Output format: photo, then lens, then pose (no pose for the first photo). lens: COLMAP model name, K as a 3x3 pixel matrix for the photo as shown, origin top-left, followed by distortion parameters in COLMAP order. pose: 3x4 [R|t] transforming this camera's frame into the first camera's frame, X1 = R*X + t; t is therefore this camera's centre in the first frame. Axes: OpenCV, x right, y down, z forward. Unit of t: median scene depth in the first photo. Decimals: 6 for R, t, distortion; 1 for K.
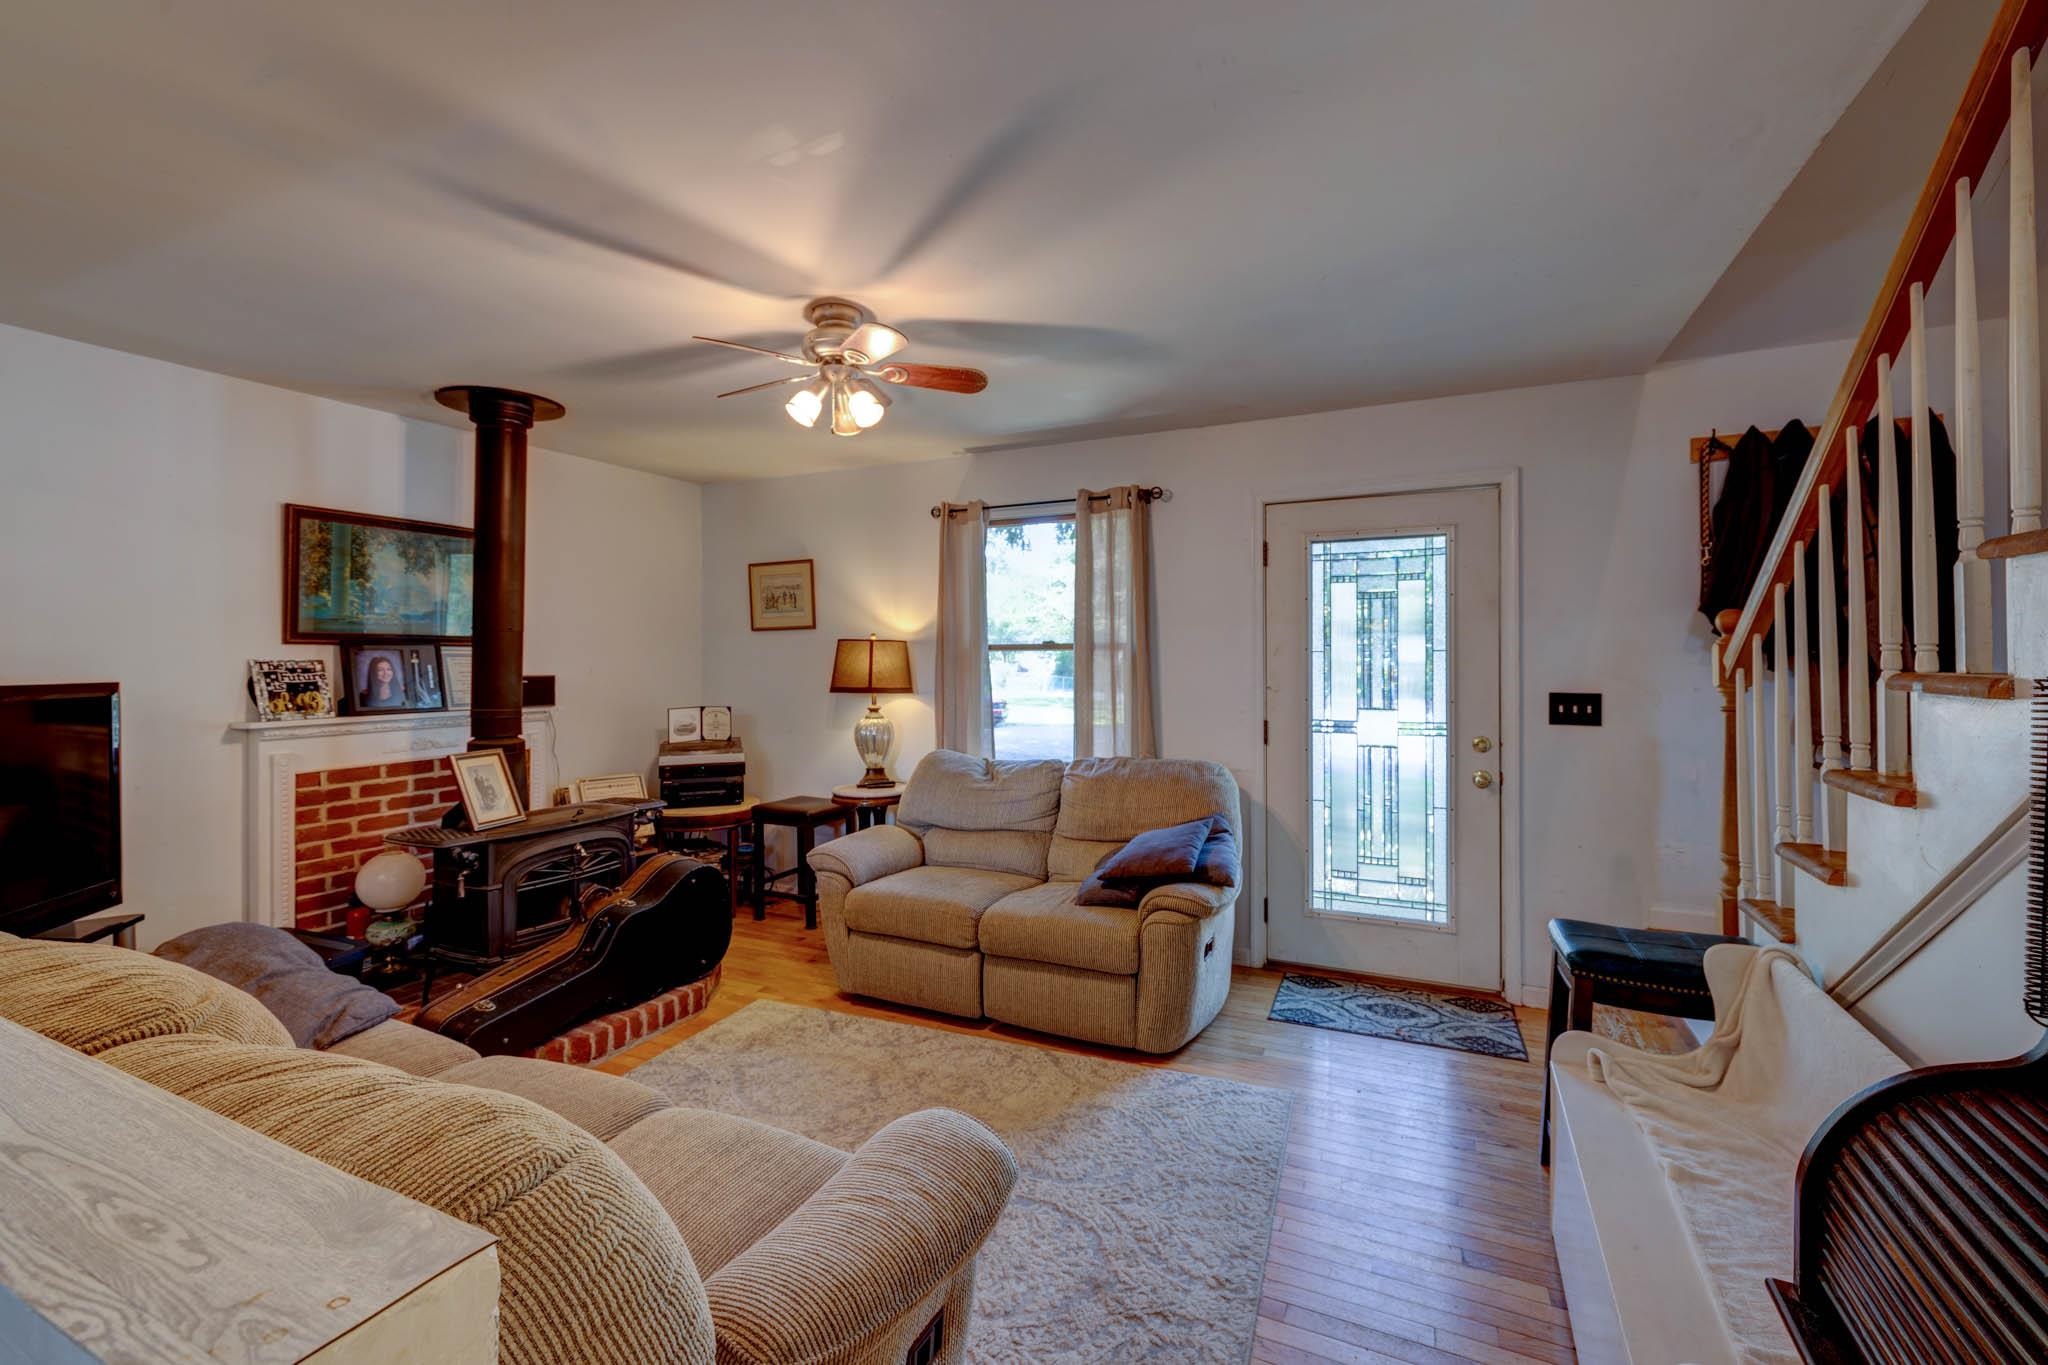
lens RADIAL K [[863.0, 0, 1029.4], [0, 863.0, 657.4], [0, 0, 1]] dist [0.001635, 0.000278]
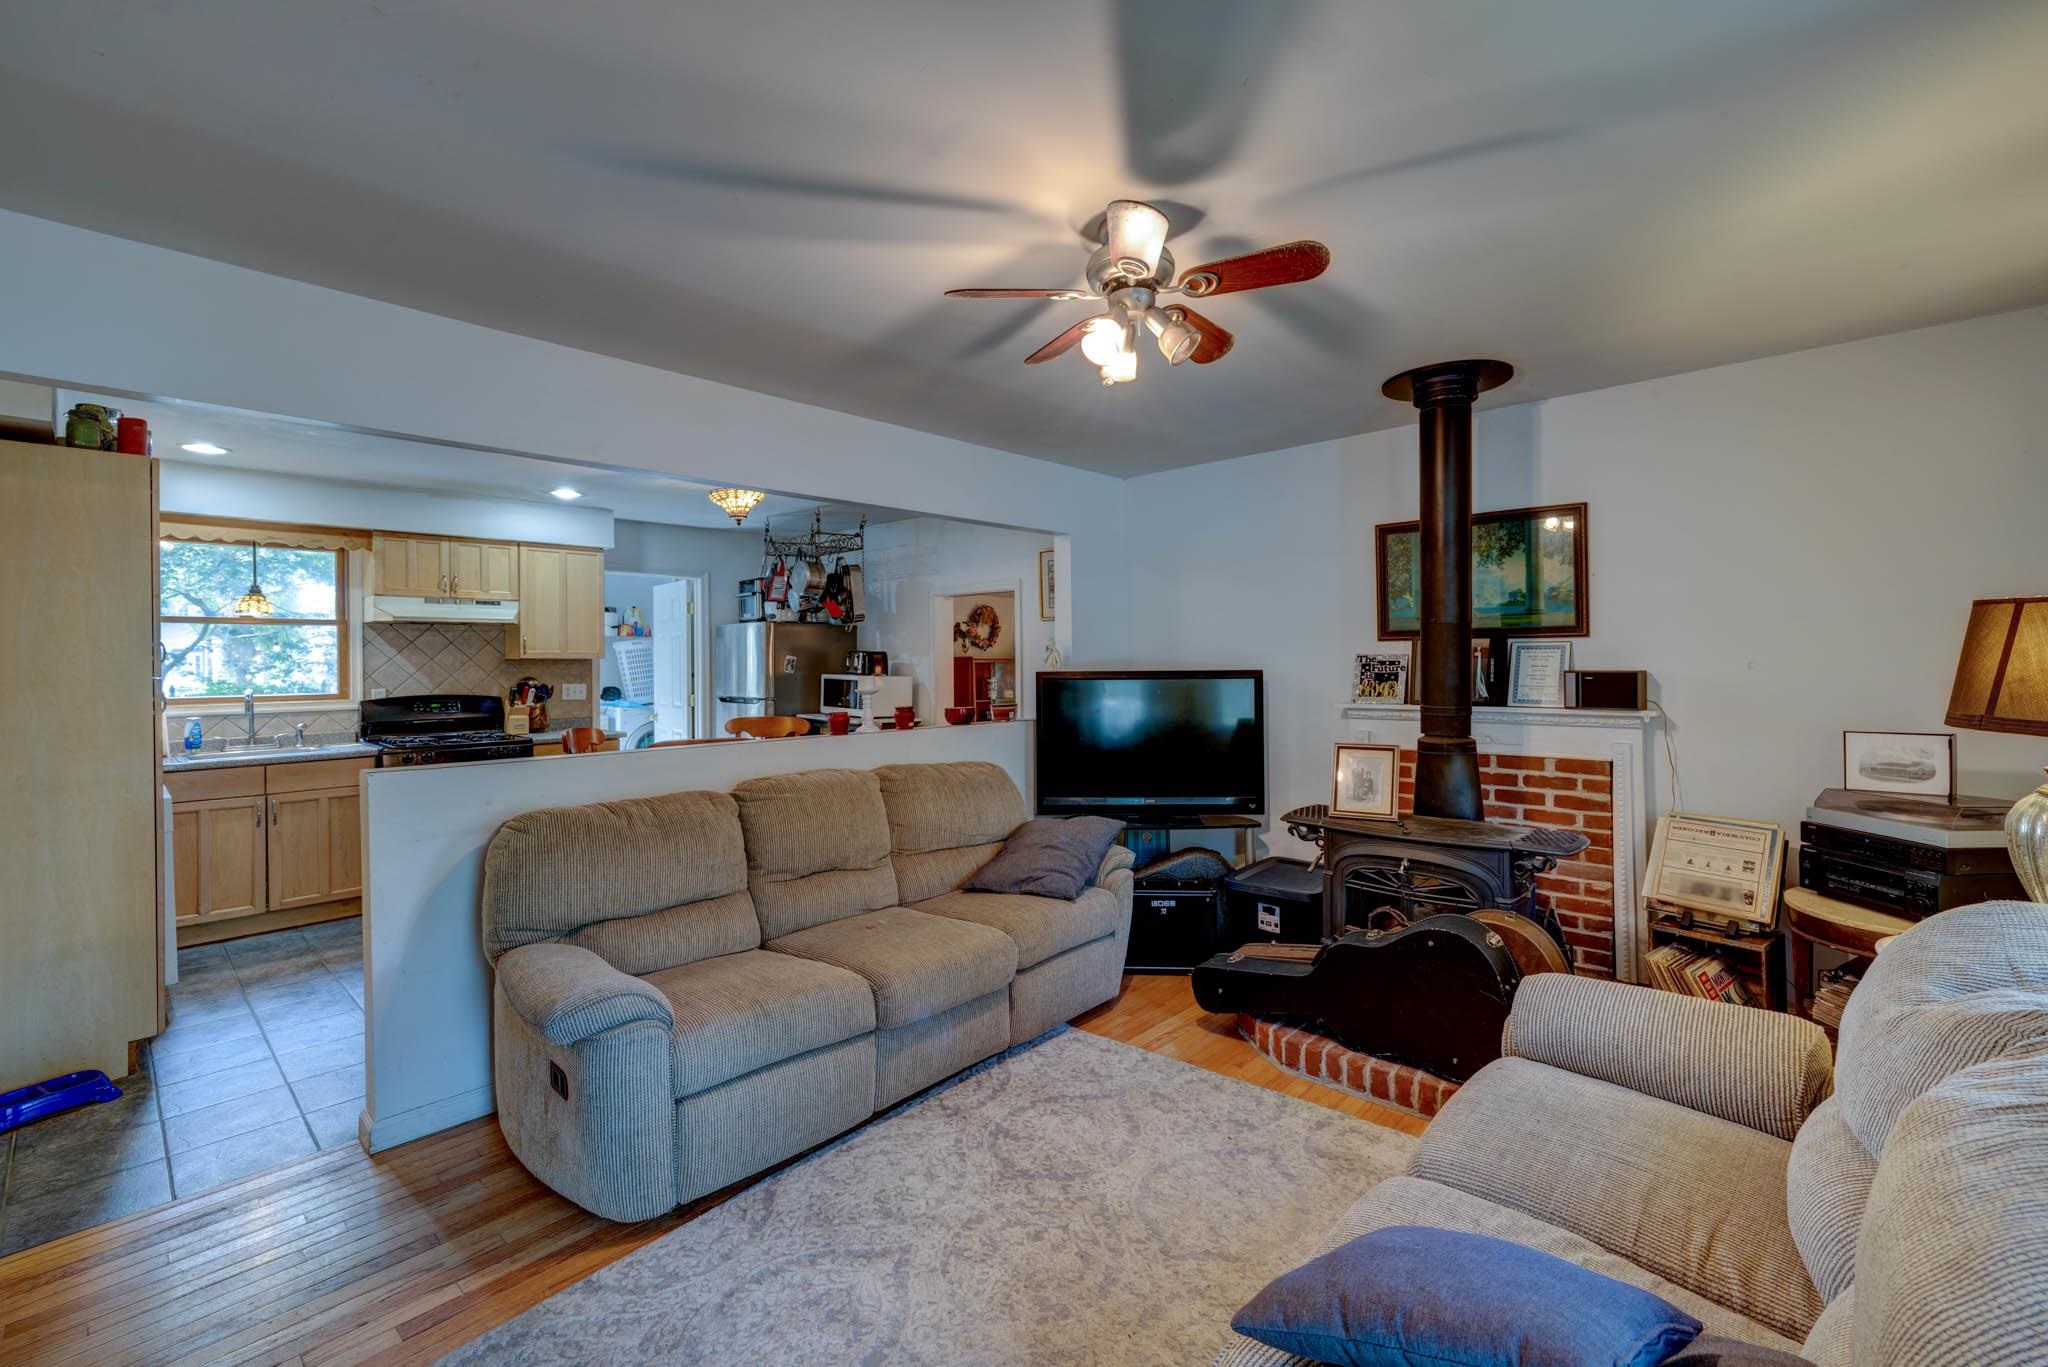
lens RADIAL K [[863.9, 0, 1030.7], [0, 863.9, 658.1], [0, 0, 1]] dist [0.001499, 0.000719]
pose [[-0.304881, 0.006288, -0.952370, 0.434872], [0.016677, 0.999860, 0.001263, -0.001315], [0.952245, -0.015498, -0.304943, 0.873903]]
